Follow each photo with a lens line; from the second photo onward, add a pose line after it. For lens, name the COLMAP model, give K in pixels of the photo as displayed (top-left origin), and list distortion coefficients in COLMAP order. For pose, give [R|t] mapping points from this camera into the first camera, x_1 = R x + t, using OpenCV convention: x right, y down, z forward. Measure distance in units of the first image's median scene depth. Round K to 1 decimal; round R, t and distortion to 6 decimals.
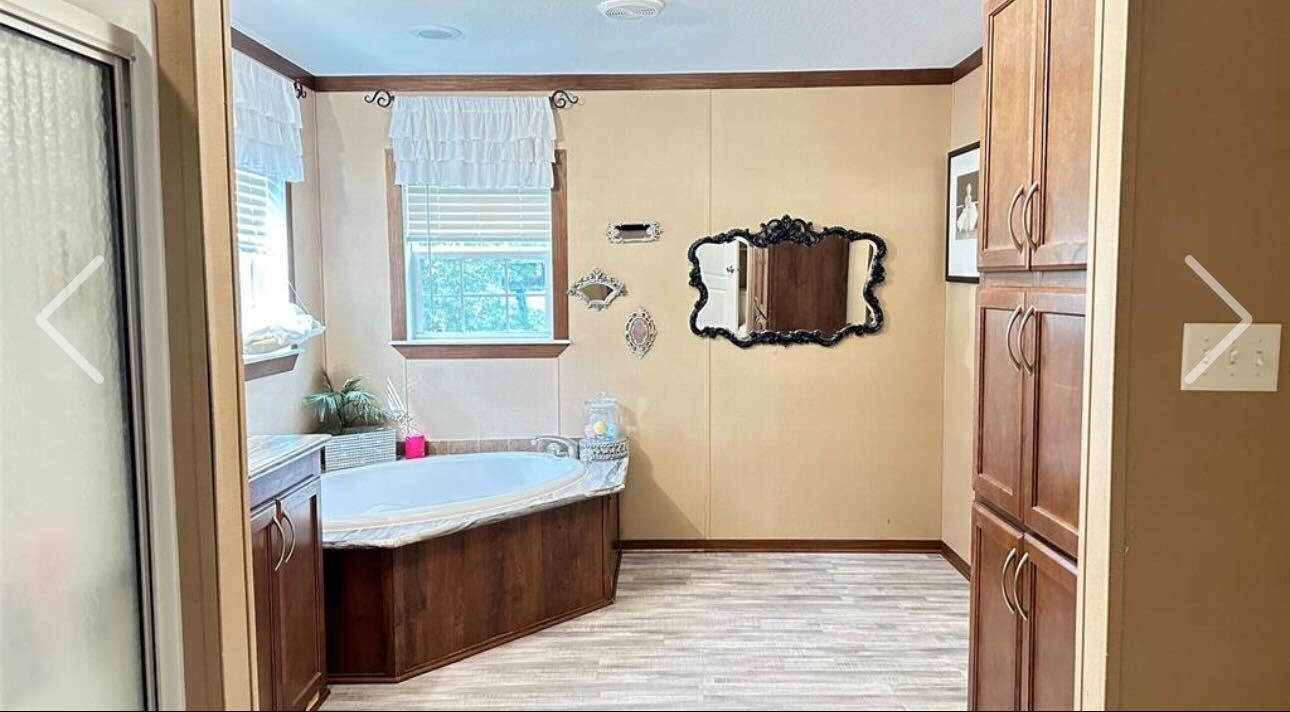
lens RADIAL K [[918.8, 0, 645.0], [0, 918.8, 356.0], [0, 0, 1]] dist [0.124849, -0.168033]
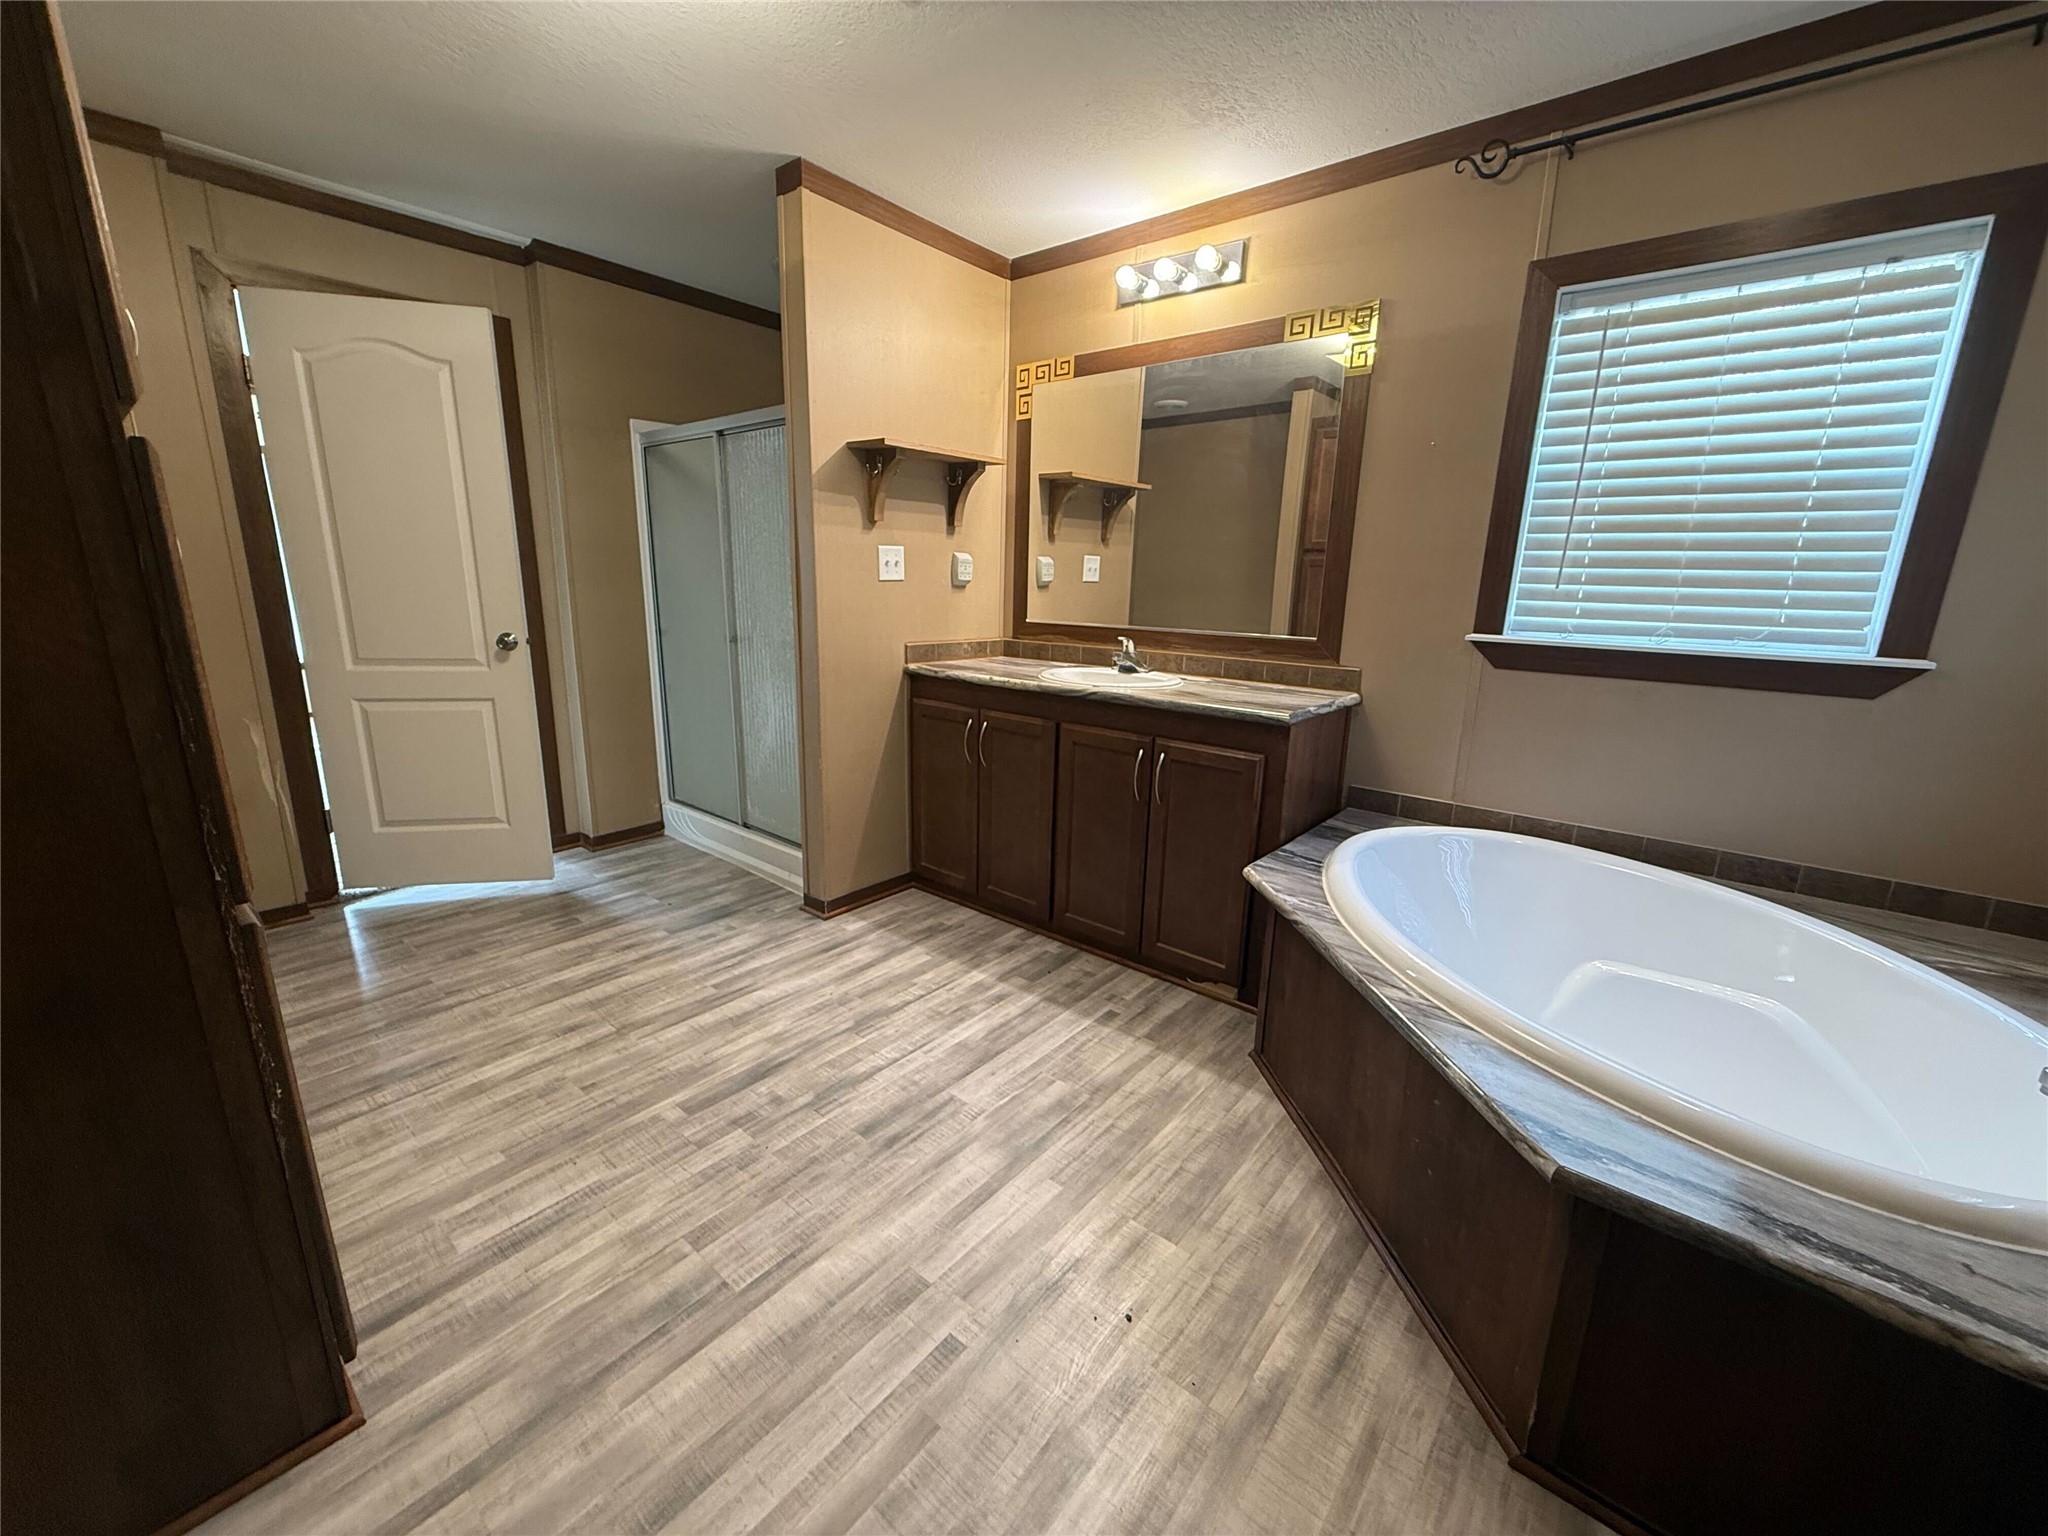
lens RADIAL K [[813.5, 0, 1015.9], [0, 813.5, 769.0], [0, 0, 1]] dist [0.000684, -0.000450]
pose [[-0.636972, 0.178386, -0.749964, 0.288588], [-0.081005, 0.951983, 0.295239, -0.049527], [0.766619, 0.248810, -0.591936, 1.092905]]
